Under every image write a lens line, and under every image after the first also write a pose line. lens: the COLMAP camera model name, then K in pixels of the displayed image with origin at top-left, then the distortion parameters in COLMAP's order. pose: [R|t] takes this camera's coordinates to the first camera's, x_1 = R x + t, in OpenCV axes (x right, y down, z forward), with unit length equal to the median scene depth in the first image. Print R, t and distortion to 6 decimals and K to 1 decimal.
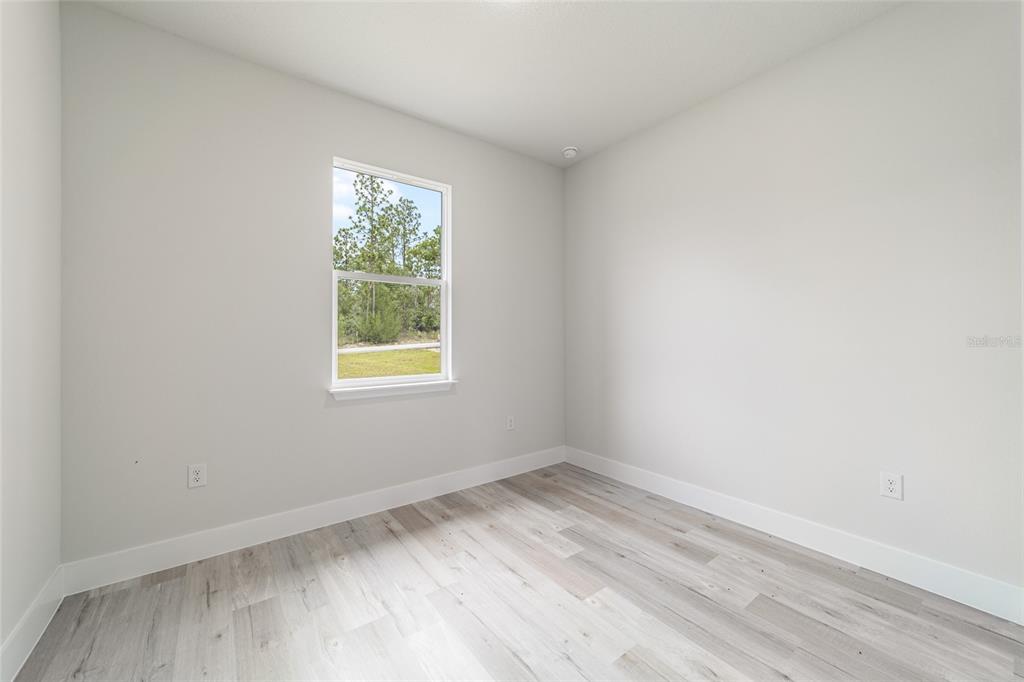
lens RADIAL K [[392.3, 0, 511.8], [0, 392.3, 336.3], [0, 0, 1]] dist [-0.020128, 0.008208]
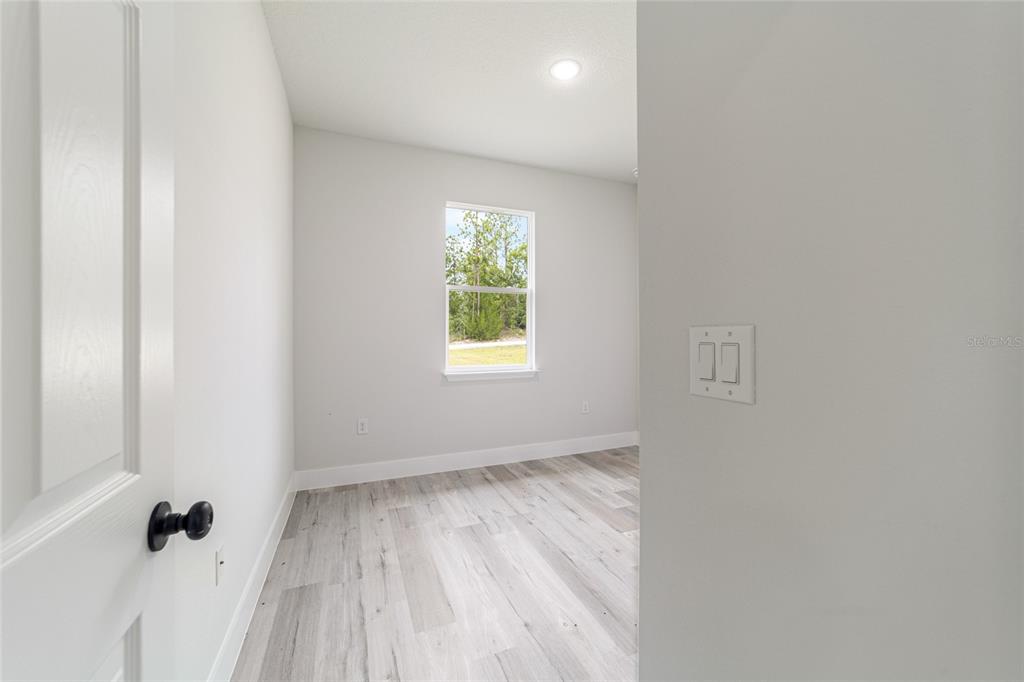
lens RADIAL K [[389.4, 0, 510.5], [0, 389.4, 334.6], [0, 0, 1]] dist [-0.016034, 0.008778]
pose [[0.966912, 0.000949, -0.255108, 0.102018], [-0.000400, 0.999997, 0.002205, -0.000404], [0.255110, -0.002030, 0.966910, -0.248170]]
